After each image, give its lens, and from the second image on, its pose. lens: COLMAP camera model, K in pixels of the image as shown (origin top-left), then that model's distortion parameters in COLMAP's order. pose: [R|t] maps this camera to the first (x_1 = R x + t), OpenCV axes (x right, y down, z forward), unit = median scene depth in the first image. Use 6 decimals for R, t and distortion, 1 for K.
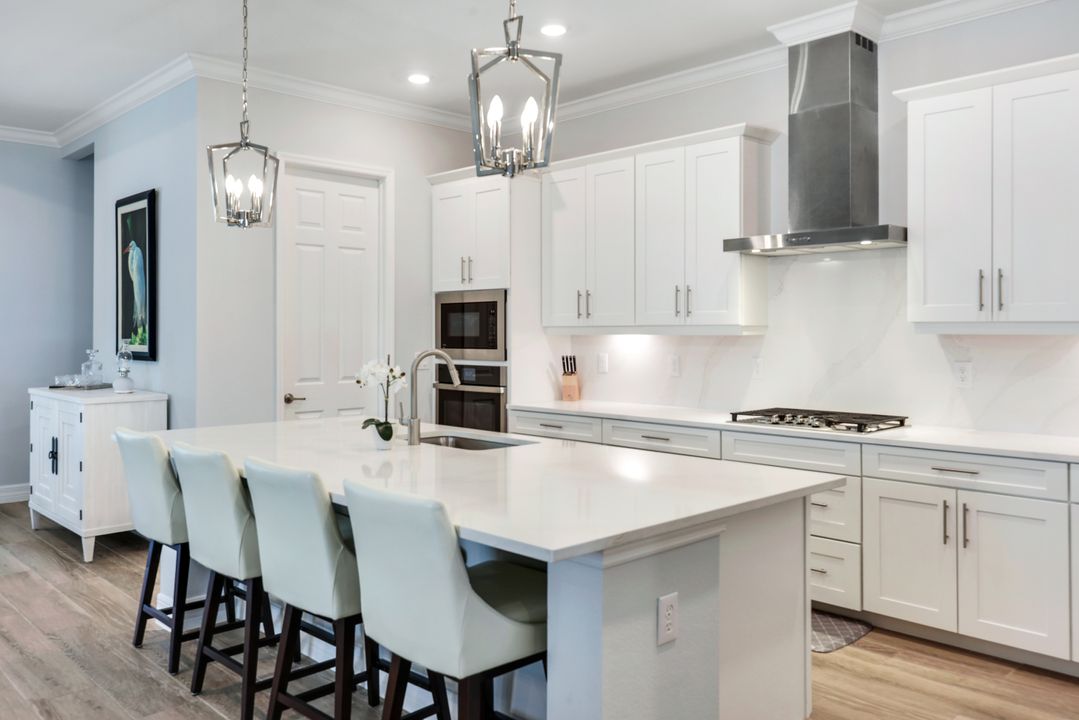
lens RADIAL K [[821.3, 0, 541.3], [0, 821.3, 337.5], [0, 0, 1]] dist [-0.001364, -0.000623]
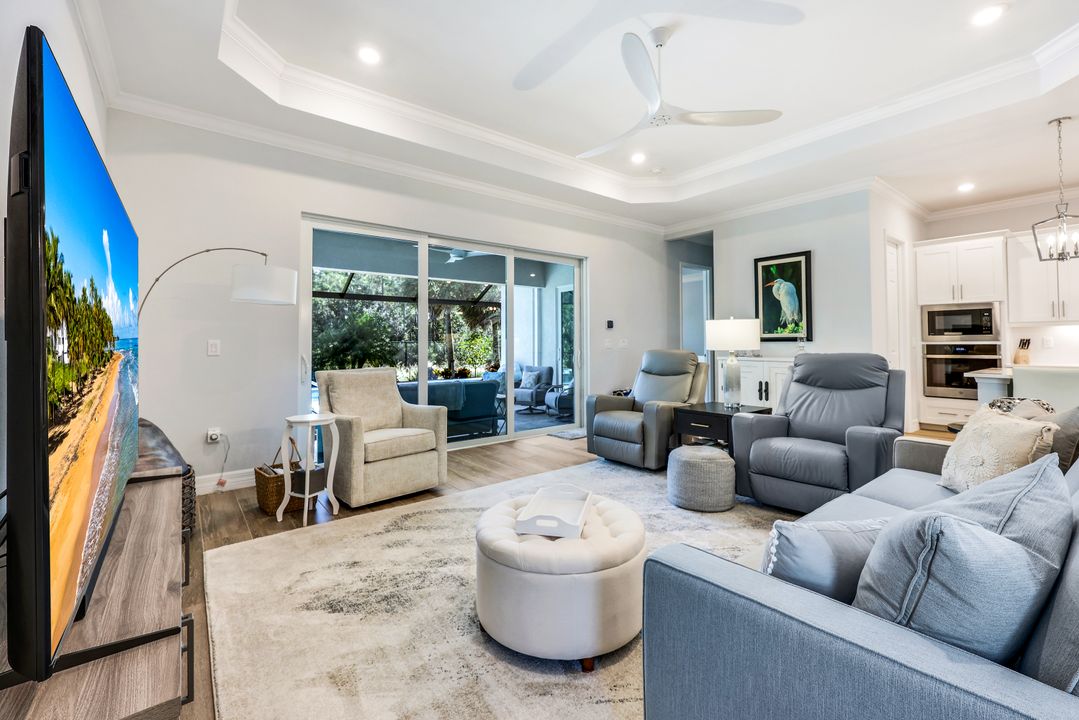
lens RADIAL K [[441.8, 0, 535.6], [0, 441.8, 344.4], [0, 0, 1]] dist [0.000011, -0.000110]
pose [[0.995451, -0.005379, -0.095123, -0.954980], [0.004996, 0.999978, -0.004266, 0.034878], [0.095144, 0.003771, 0.995456, -0.072689]]
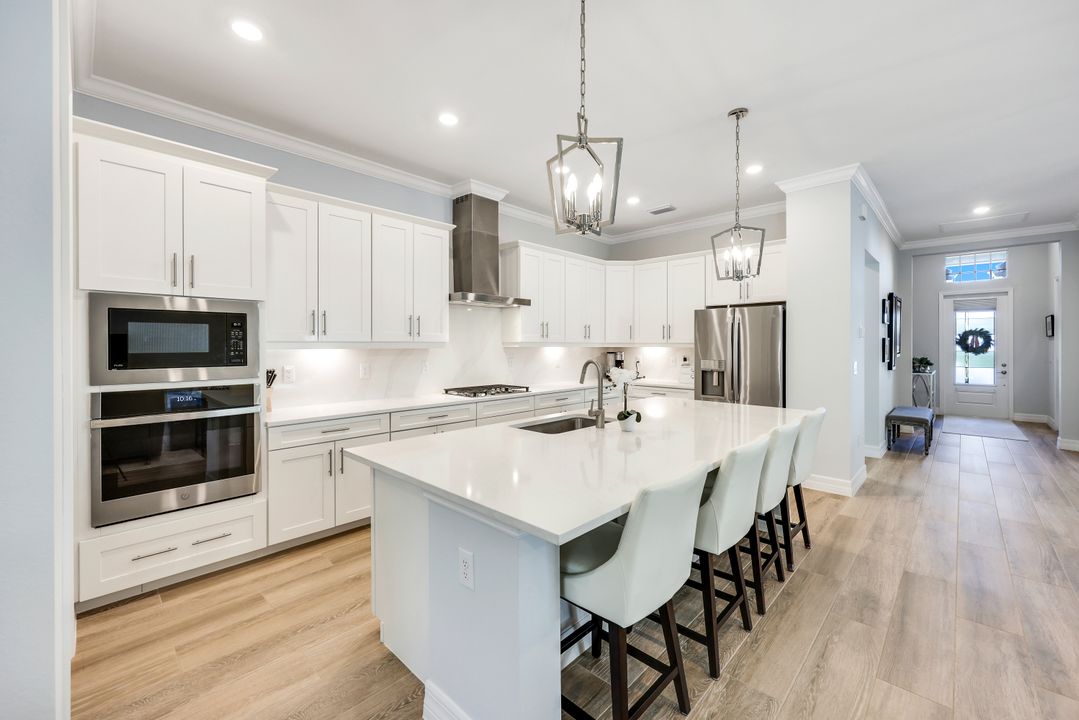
lens RADIAL K [[441.8, 0, 535.6], [0, 441.8, 344.4], [0, 0, 1]] dist [0.000011, -0.000110]
pose [[-0.036473, -0.000196, 0.999335, -0.548088], [0.006182, 0.999981, 0.000422, -0.007811], [-0.999316, 0.006193, -0.036471, 0.686827]]
